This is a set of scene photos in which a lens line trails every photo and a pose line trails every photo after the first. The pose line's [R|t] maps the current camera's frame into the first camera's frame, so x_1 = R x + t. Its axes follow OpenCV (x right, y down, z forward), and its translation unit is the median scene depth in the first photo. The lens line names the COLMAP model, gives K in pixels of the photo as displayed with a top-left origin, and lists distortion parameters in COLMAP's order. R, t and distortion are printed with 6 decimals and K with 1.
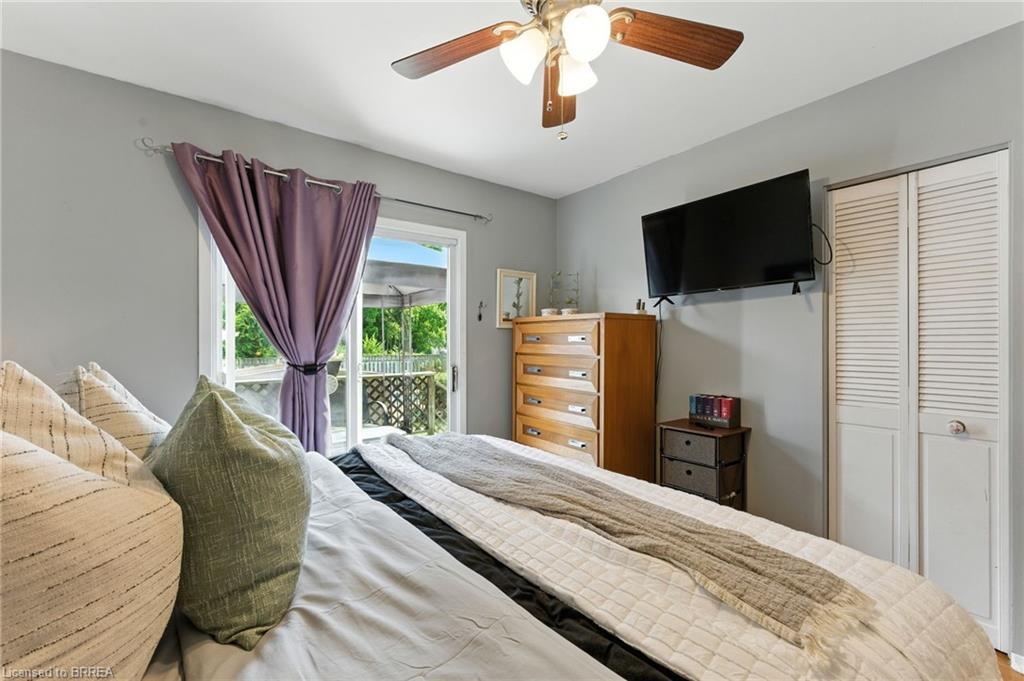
lens RADIAL K [[458.2, 0, 512.0], [0, 458.2, 340.5], [0, 0, 1]] dist [0.000971, -0.000024]
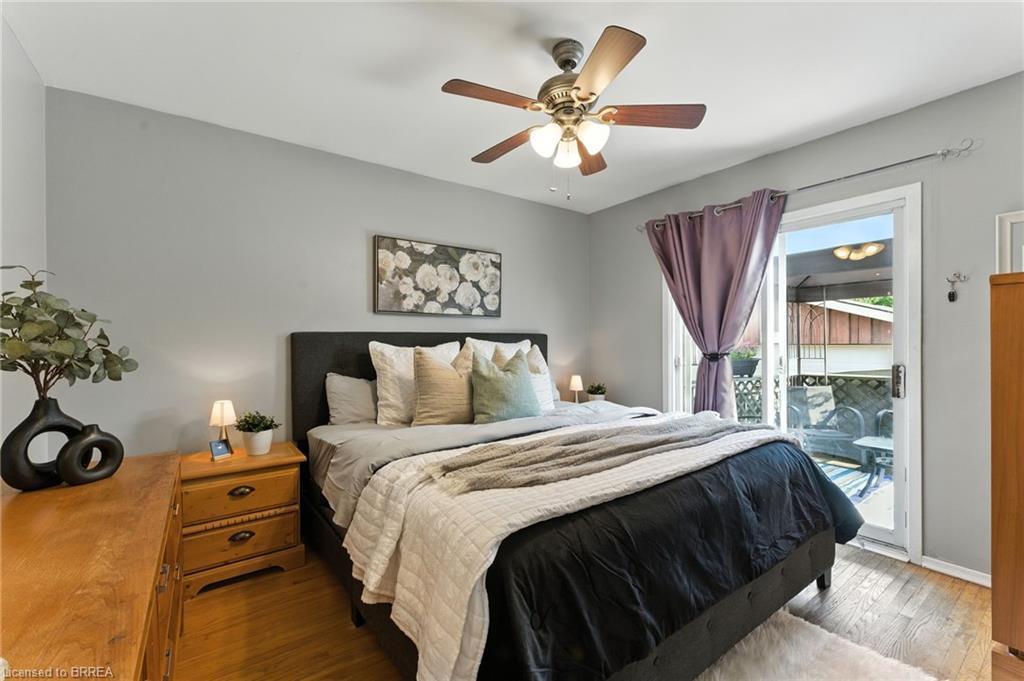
lens RADIAL K [[458.2, 0, 512.0], [0, 458.2, 340.5], [0, 0, 1]] dist [0.000971, -0.000024]
pose [[-0.070822, -0.000456, -0.997489, 0.839683], [0.012842, 0.999917, -0.001369, 0.009637], [0.997406, -0.012907, -0.070810, 0.494476]]
